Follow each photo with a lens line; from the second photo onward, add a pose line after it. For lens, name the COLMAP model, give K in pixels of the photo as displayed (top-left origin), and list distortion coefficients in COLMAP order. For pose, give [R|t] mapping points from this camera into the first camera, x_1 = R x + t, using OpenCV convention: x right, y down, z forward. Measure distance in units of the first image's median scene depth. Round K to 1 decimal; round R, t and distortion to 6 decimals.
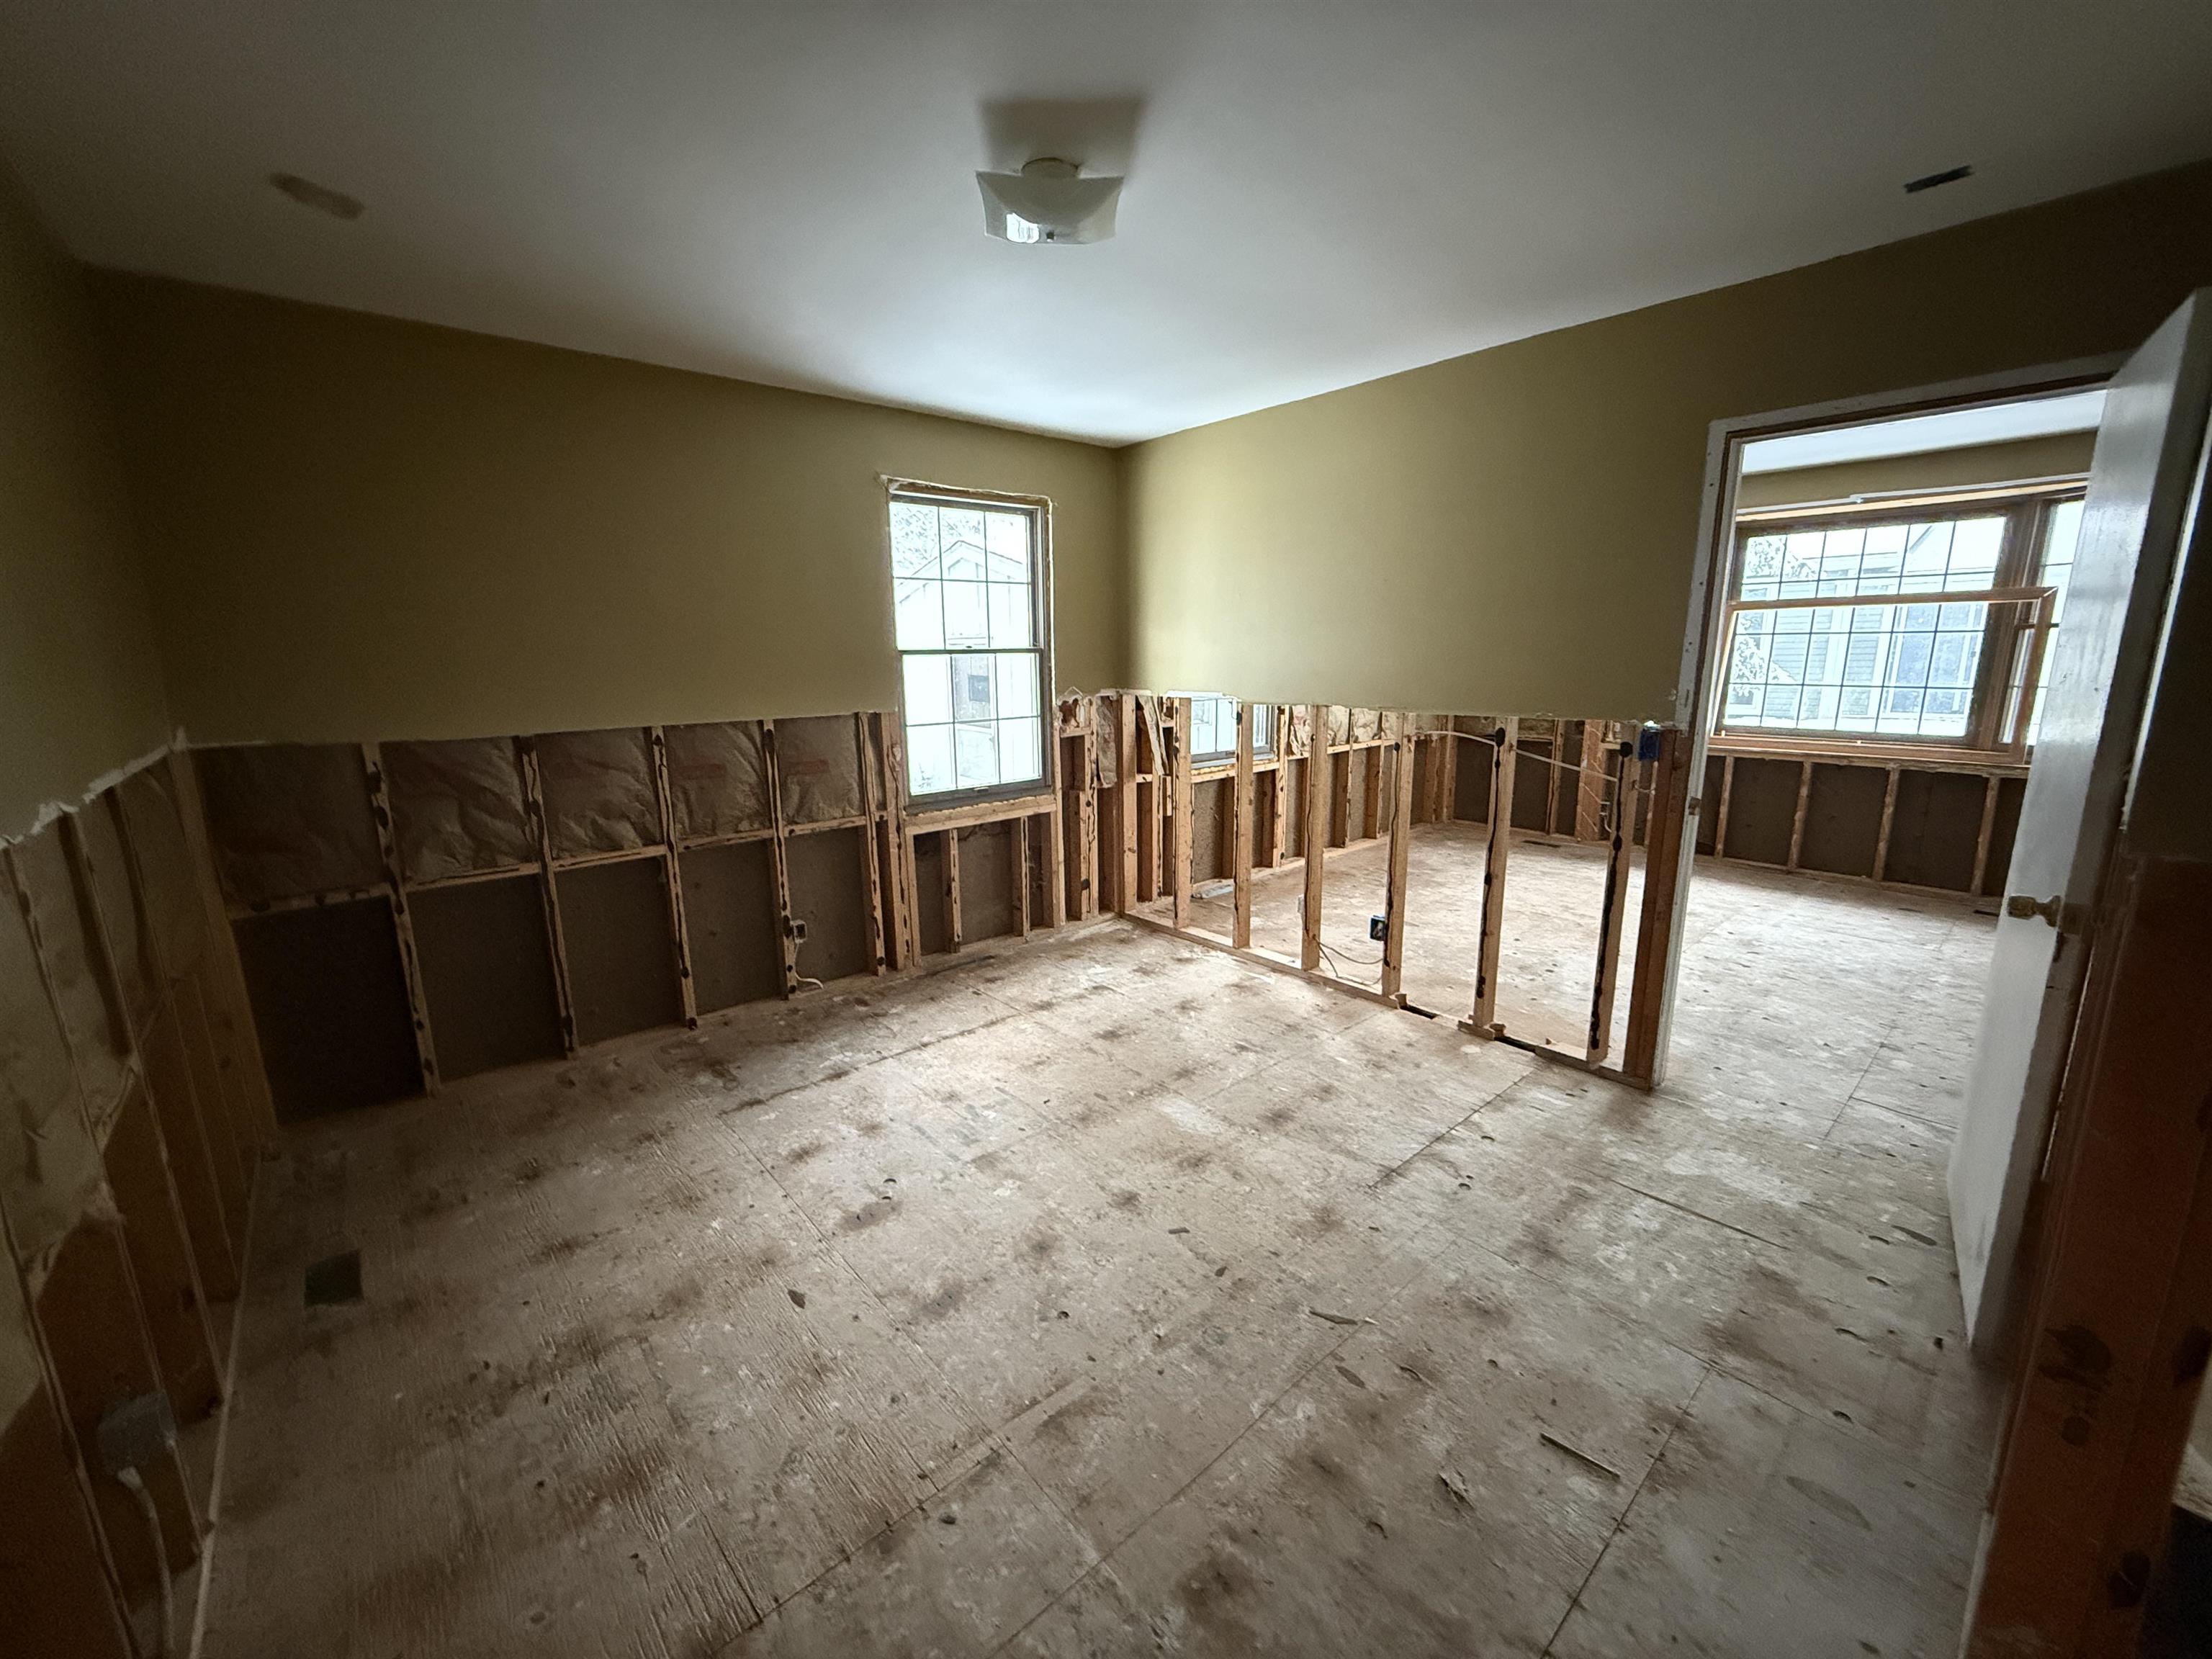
lens RADIAL K [[877.6, 0, 1098.6], [0, 877.6, 814.9], [0, 0, 1]] dist [0.000276, 0.000297]
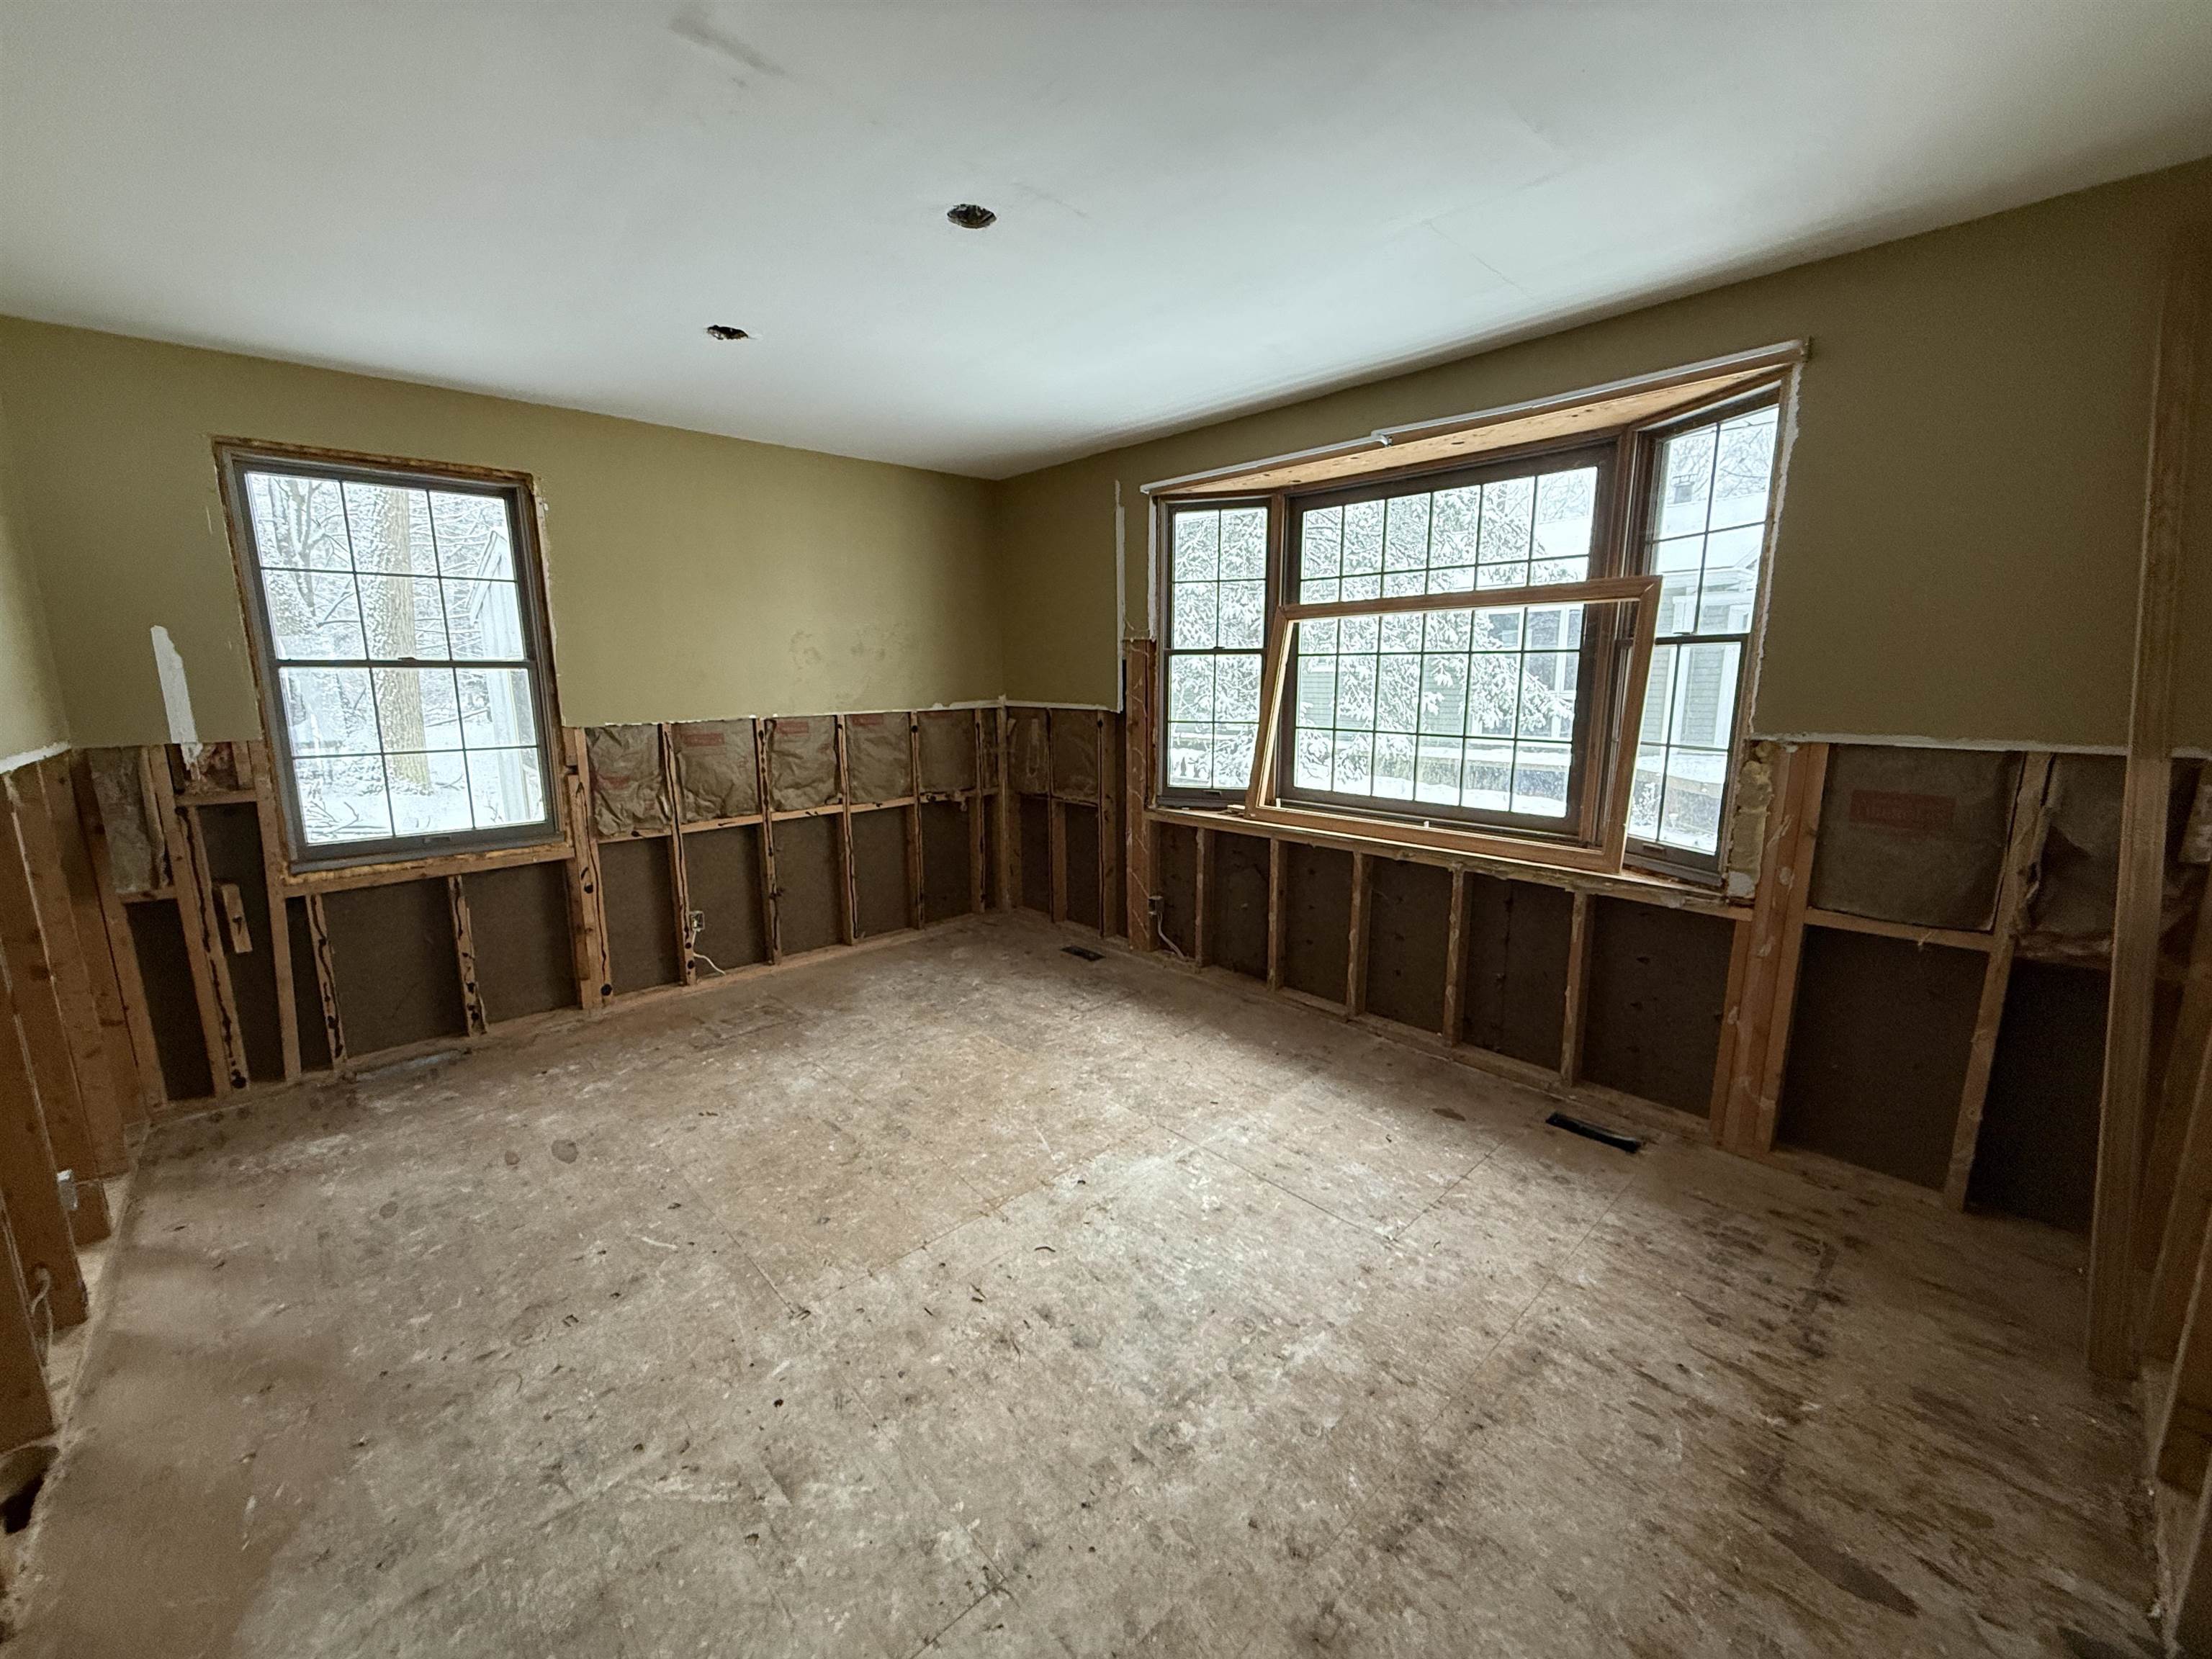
lens RADIAL K [[877.6, 0, 1113.2], [0, 877.6, 805.8], [0, 0, 1]] dist [0.000276, 0.000297]
pose [[0.999340, 0.001452, 0.036306, 0.639687], [-0.000206, 0.999411, -0.034305, -0.076316], [-0.036334, 0.034274, 0.998752, 0.386045]]
